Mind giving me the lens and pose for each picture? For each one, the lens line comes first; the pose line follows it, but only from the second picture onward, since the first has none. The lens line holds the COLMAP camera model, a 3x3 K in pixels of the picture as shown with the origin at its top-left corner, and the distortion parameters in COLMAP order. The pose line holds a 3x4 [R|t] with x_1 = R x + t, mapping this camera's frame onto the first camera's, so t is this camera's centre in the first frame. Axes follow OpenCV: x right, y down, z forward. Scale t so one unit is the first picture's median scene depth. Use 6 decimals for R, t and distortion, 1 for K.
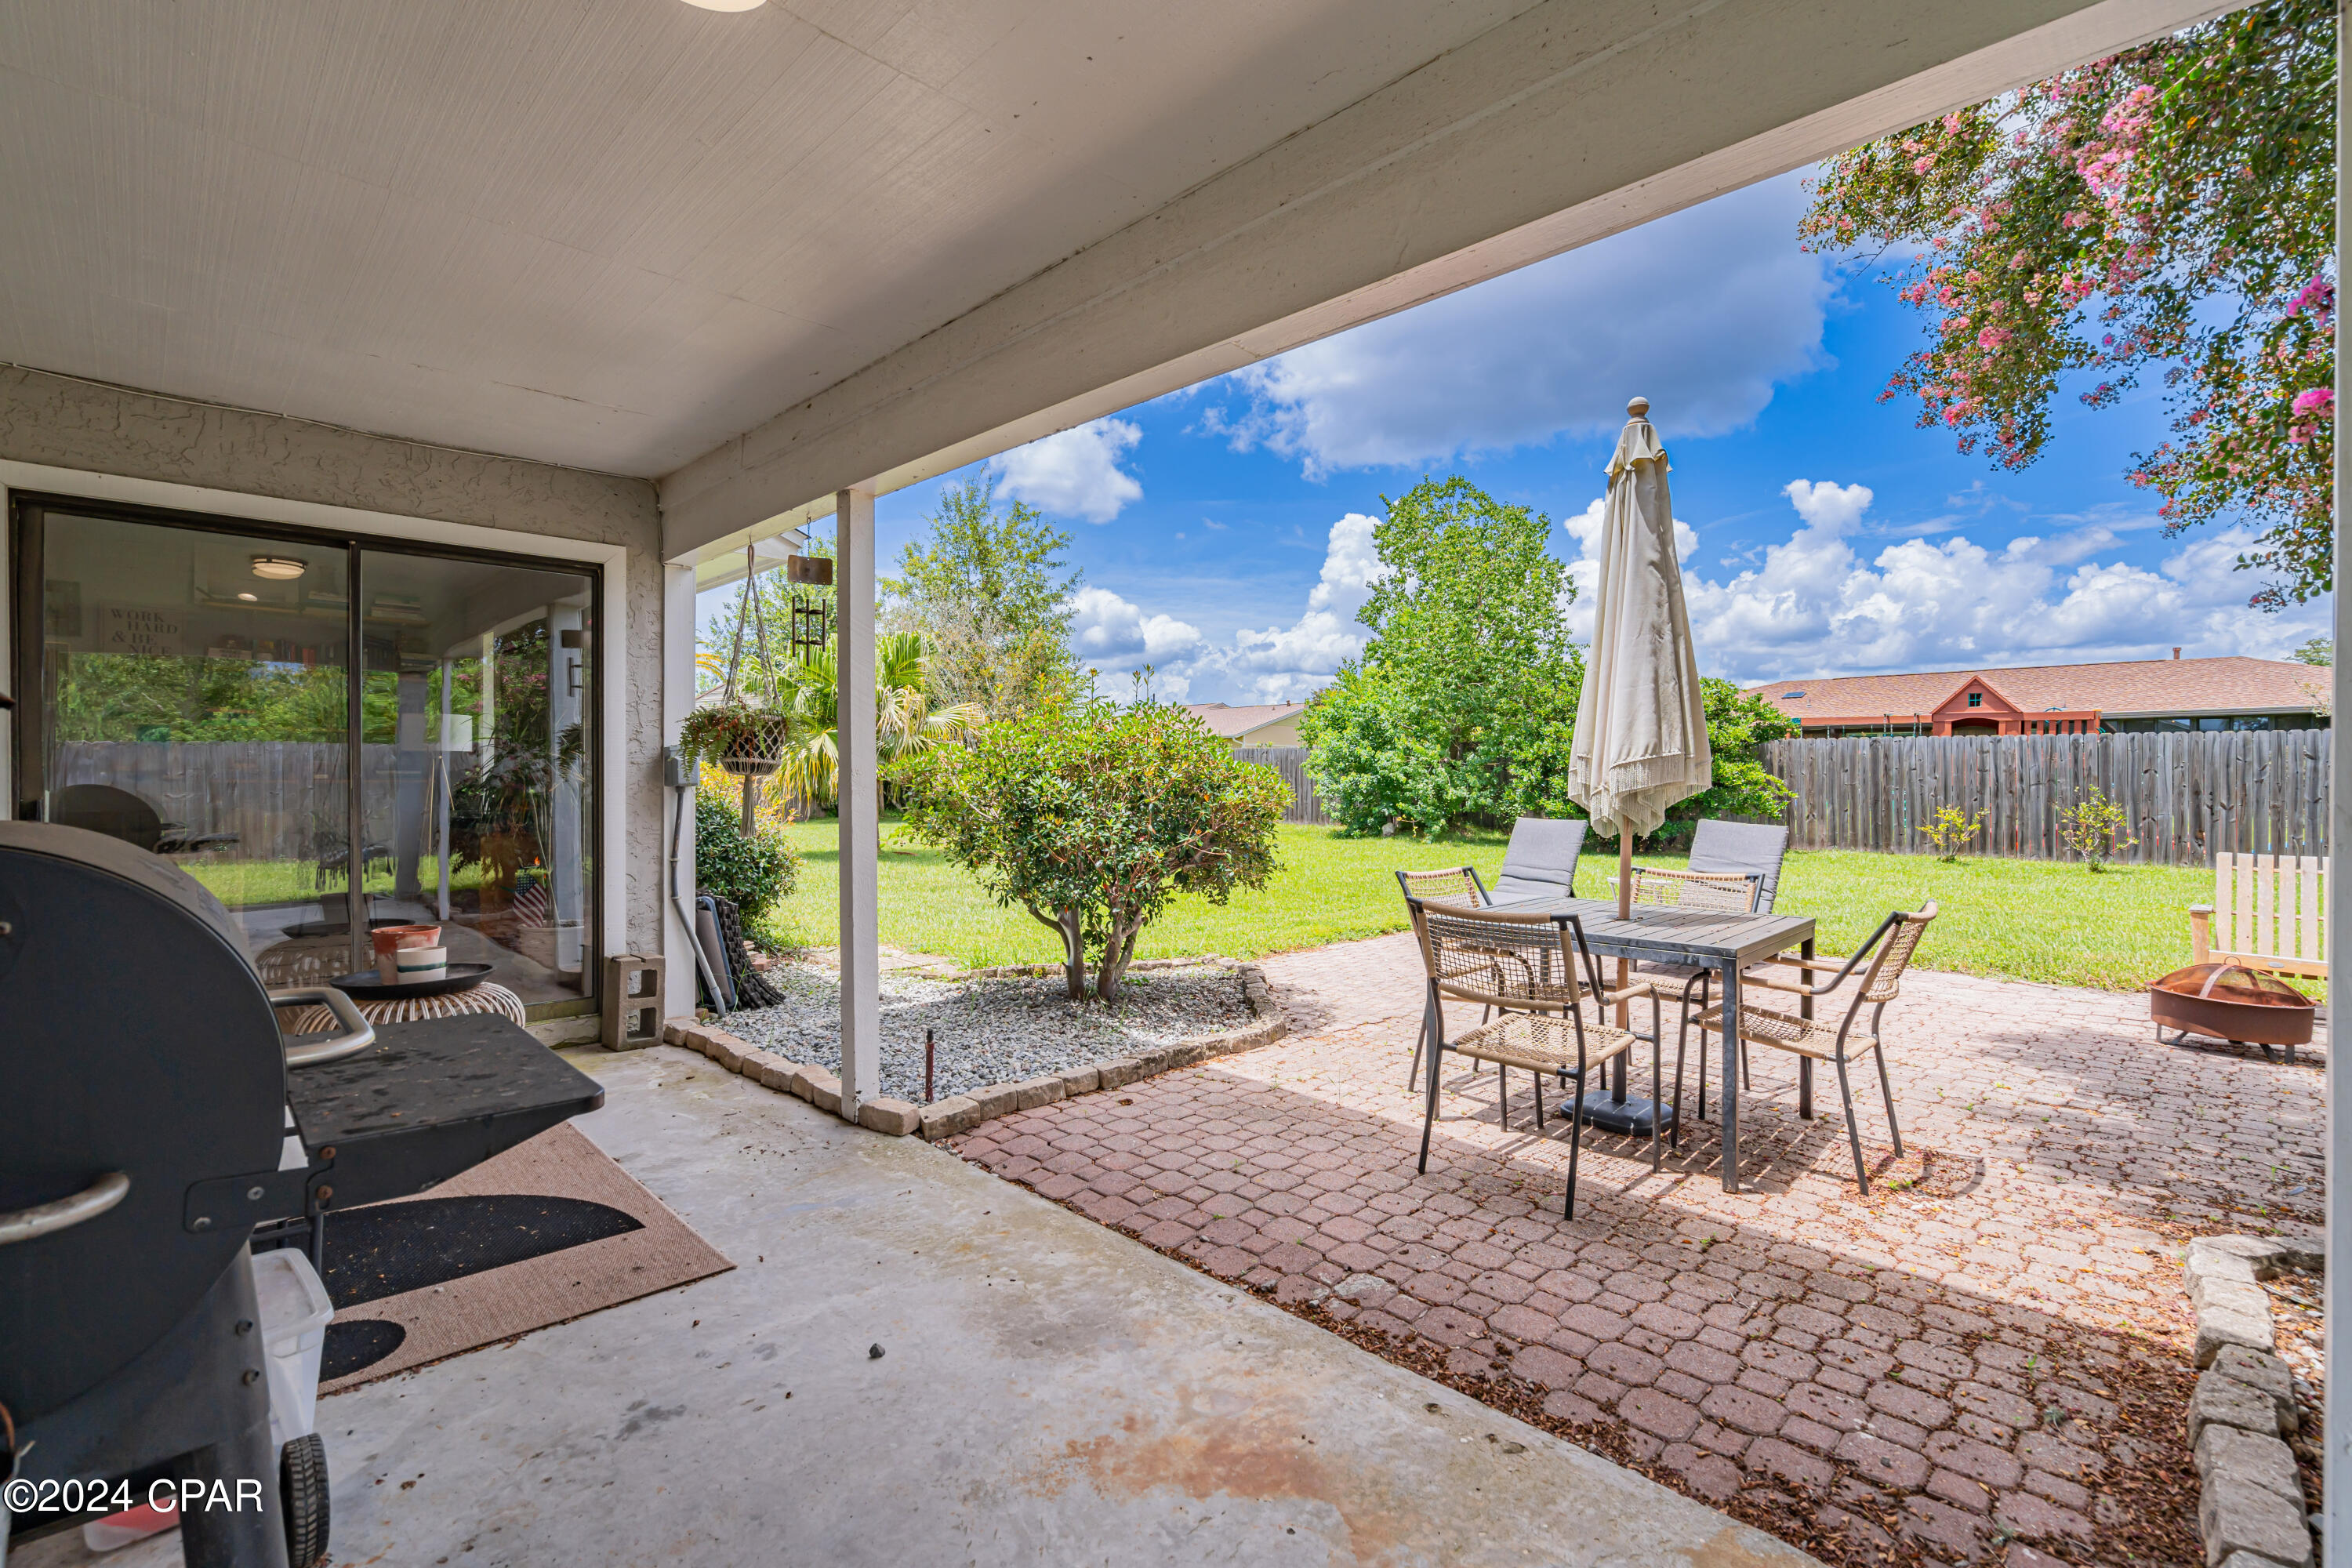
lens RADIAL K [[1073.0, 0, 1176.4], [0, 1073.0, 781.7], [0, 0, 1]] dist [-0.003628, -0.000244]
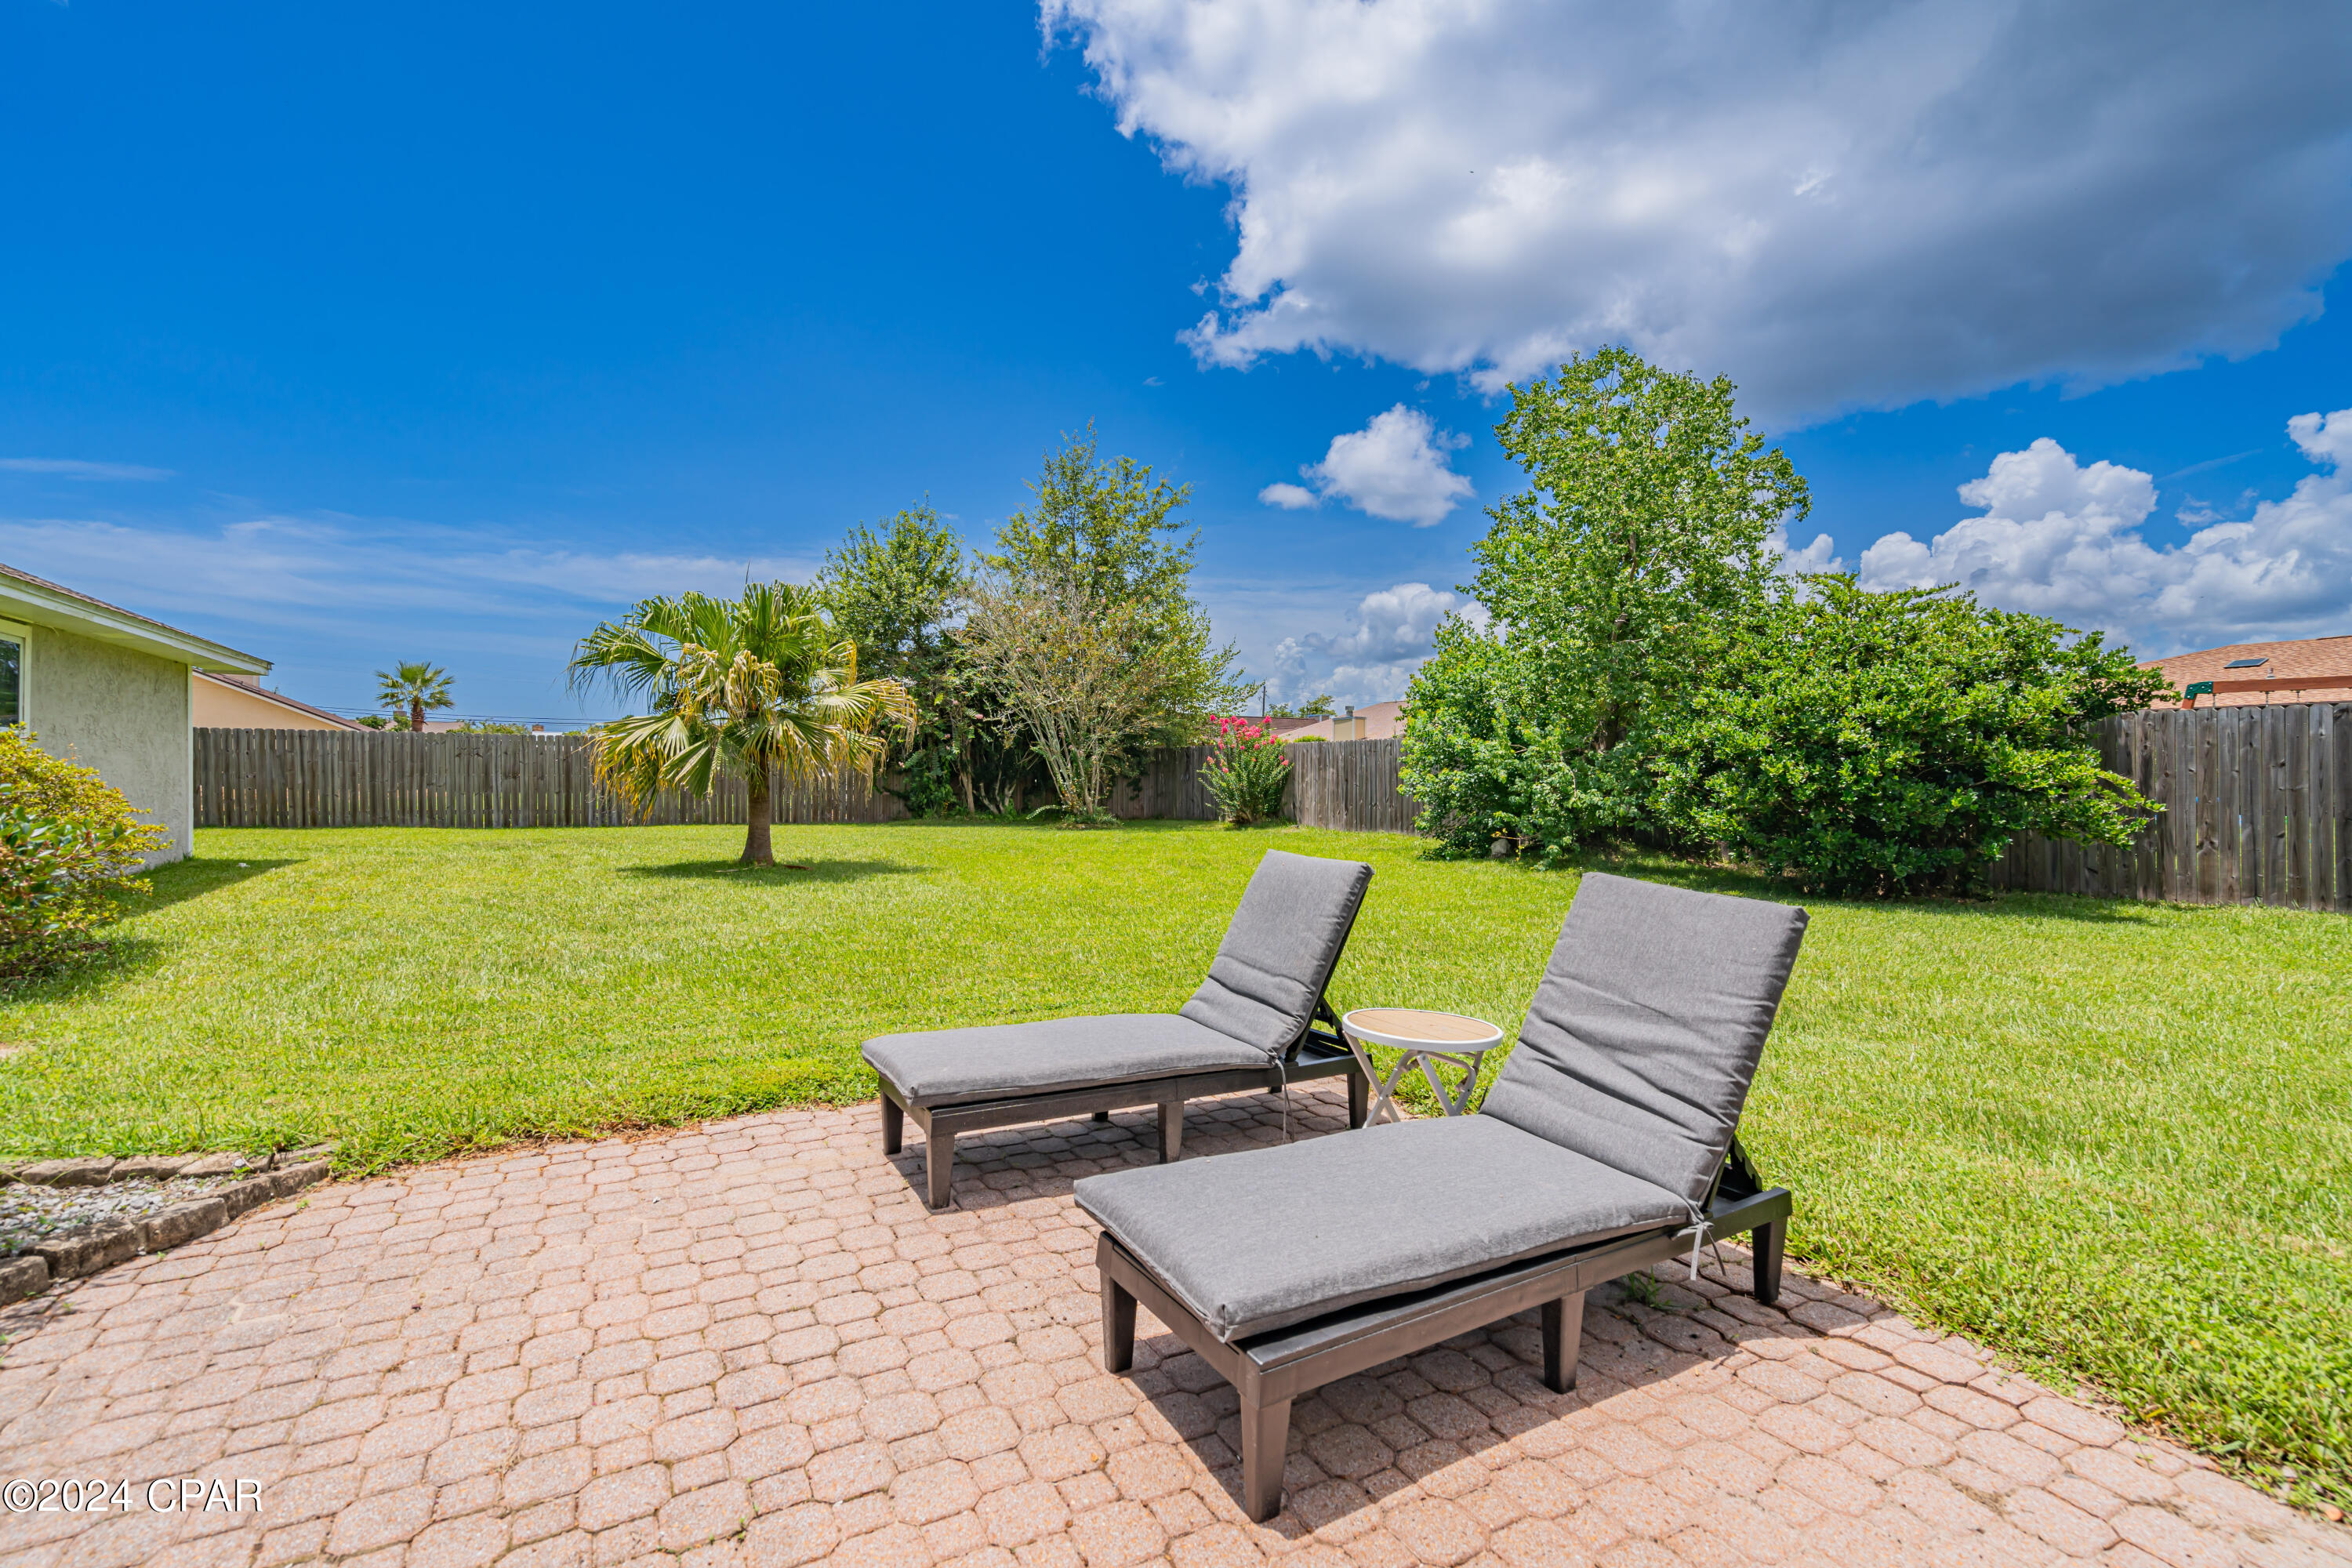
lens RADIAL K [[1073.0, 0, 1182.2], [0, 1073.0, 777.8], [0, 0, 1]] dist [-0.003628, -0.000244]
pose [[0.959778, 0.005023, -0.280715, 0.205492], [-0.006904, 0.999960, -0.005713, 0.003248], [0.280675, 0.007422, 0.959774, 0.268964]]
